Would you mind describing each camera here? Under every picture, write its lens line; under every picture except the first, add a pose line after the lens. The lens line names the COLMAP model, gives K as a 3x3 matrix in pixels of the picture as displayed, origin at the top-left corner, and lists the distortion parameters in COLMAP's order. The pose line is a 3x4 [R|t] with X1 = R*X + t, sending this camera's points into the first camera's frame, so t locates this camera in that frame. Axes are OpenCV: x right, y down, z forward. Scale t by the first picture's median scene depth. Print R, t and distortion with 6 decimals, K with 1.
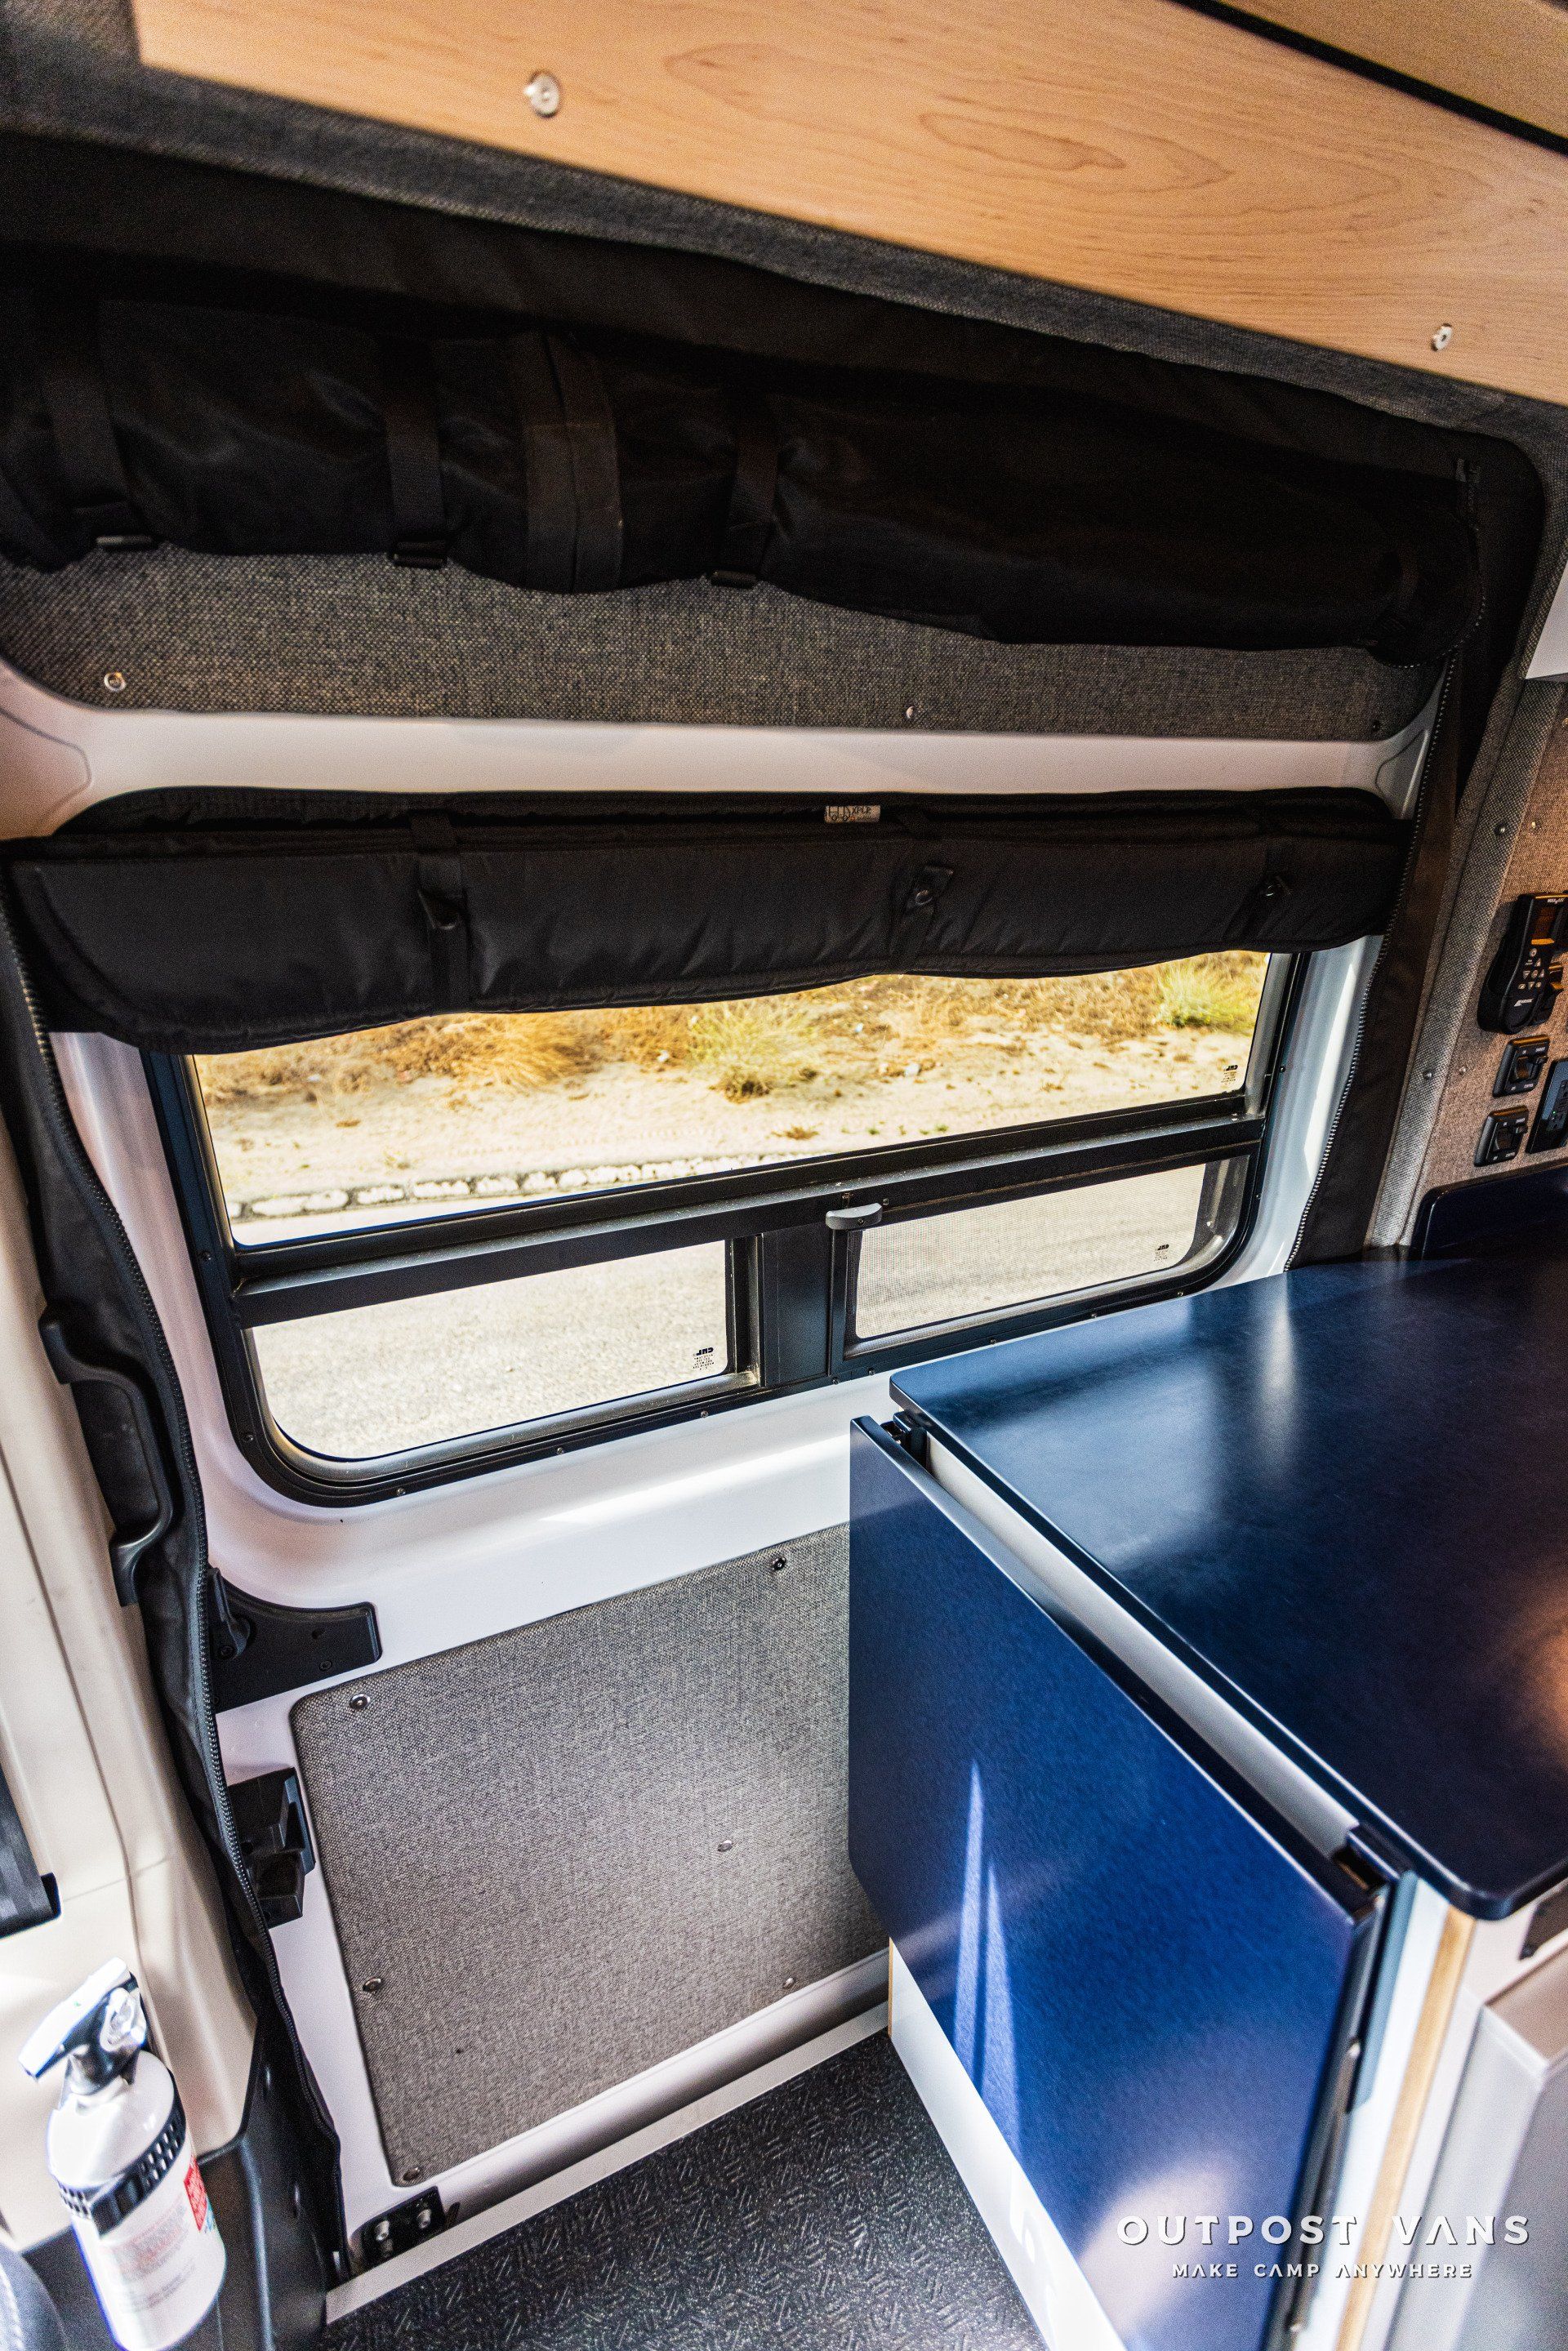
lens RADIAL K [[1031.4, 0, 778.0], [0, 1031.4, 1182.9], [0, 0, 1]] dist [-0.000849, -0.000665]
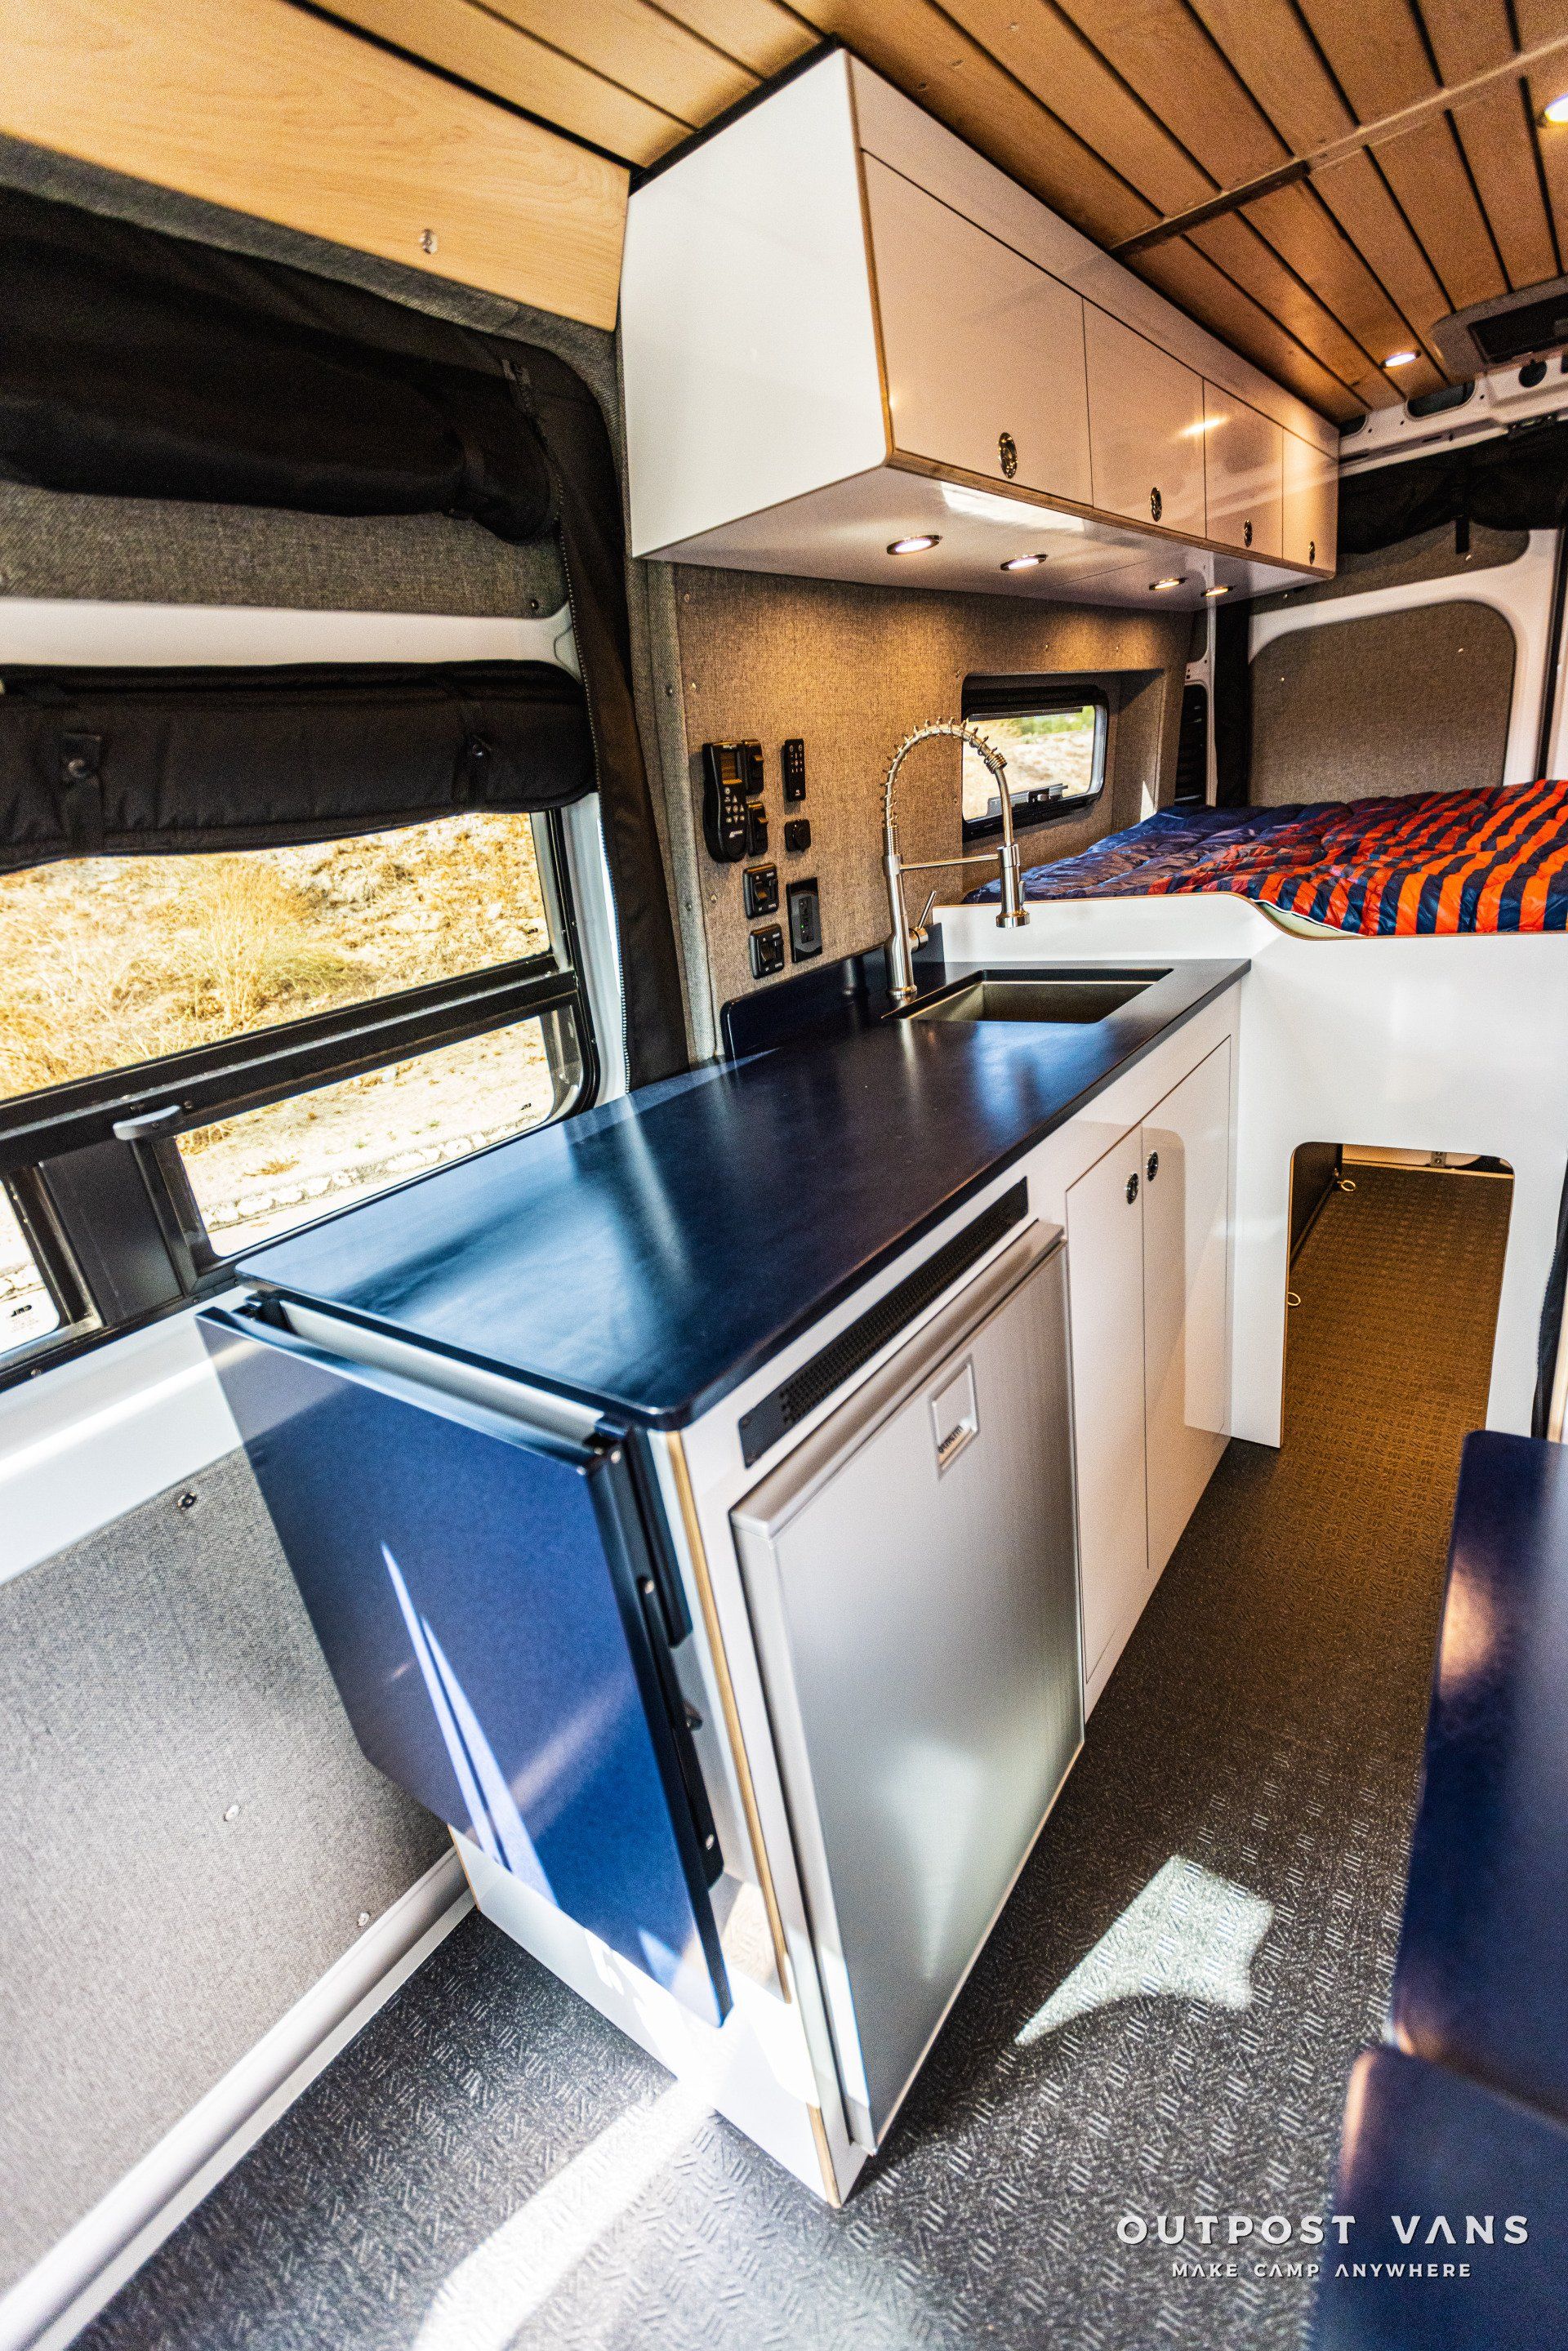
lens RADIAL K [[1035.1, 0, 796.3], [0, 1035.1, 1181.0], [0, 0, 1]] dist [0.000663, -0.000645]
pose [[0.864796, -0.267781, 0.424761, 0.154351], [0.266648, 0.961706, 0.063400, 0.166515], [-0.425472, 0.058433, 0.903083, -0.121144]]
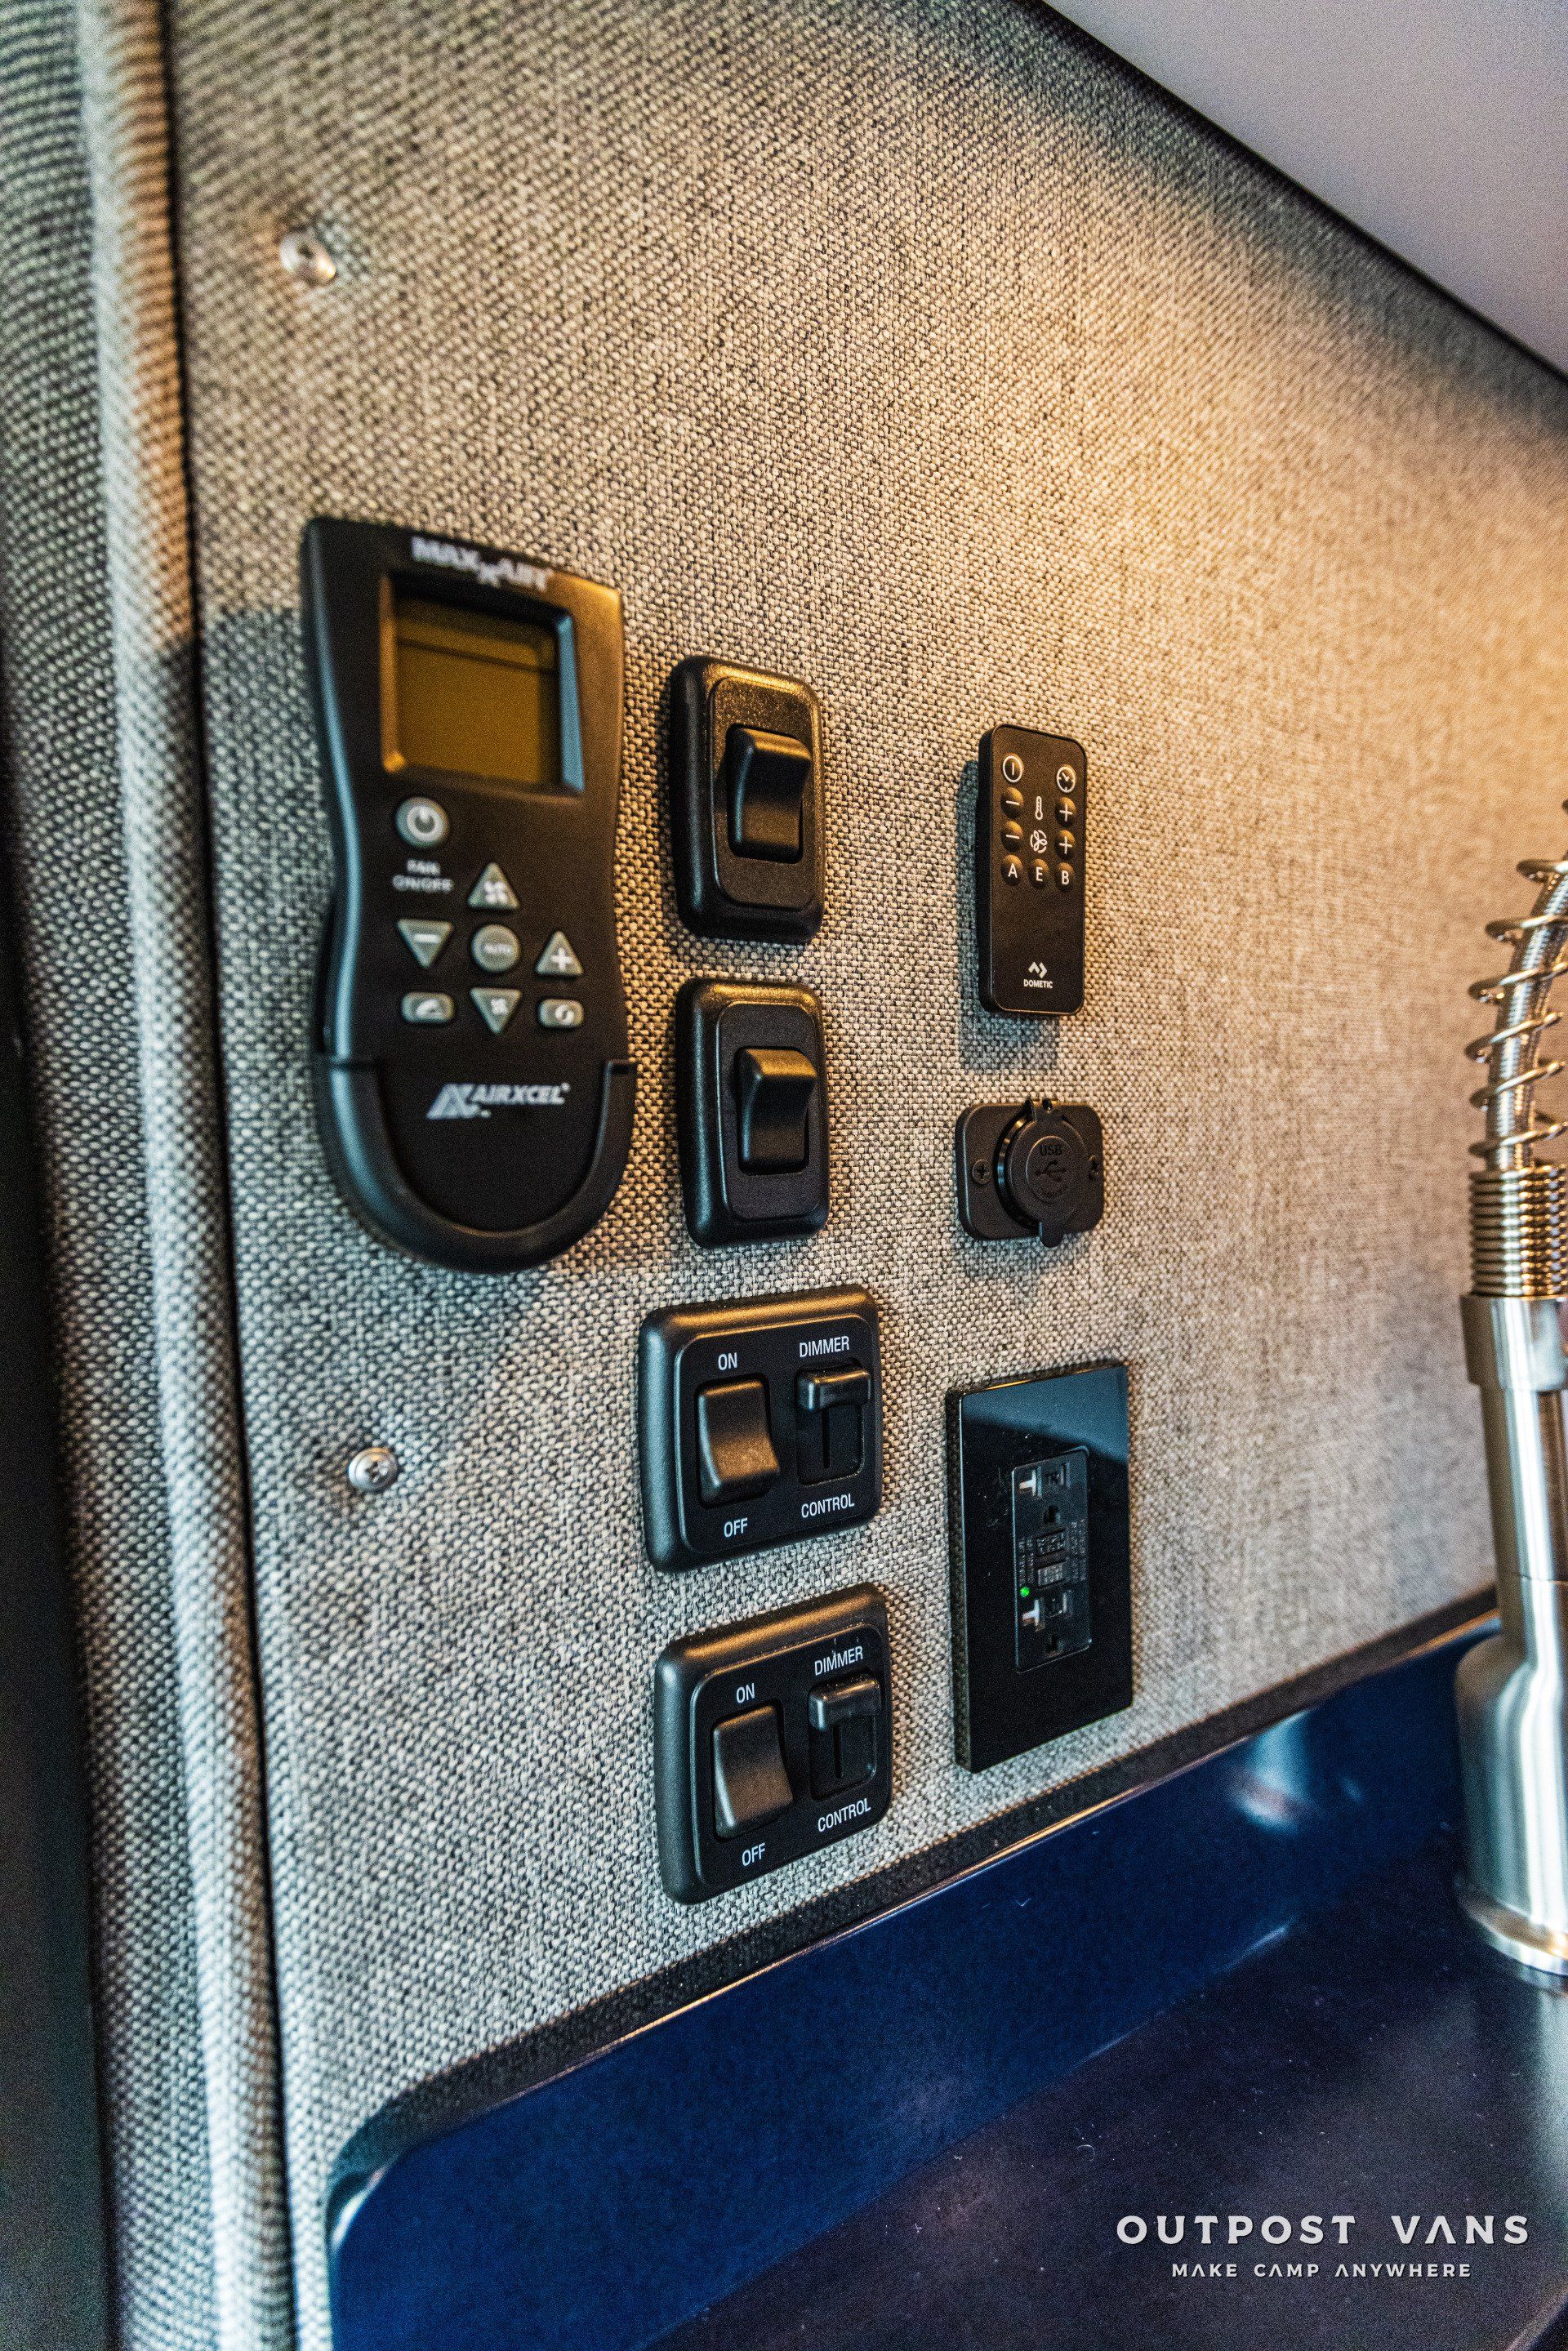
lens RADIAL K [[1031.4, 0, 778.0], [0, 1031.4, 1182.9], [0, 0, 1]] dist [-0.000849, -0.000665]
pose [[0.994715, -0.043454, 0.093028, 0.771782], [0.072642, 0.938151, -0.338521, -0.094006], [-0.072565, 0.343490, 0.936349, 0.838287]]
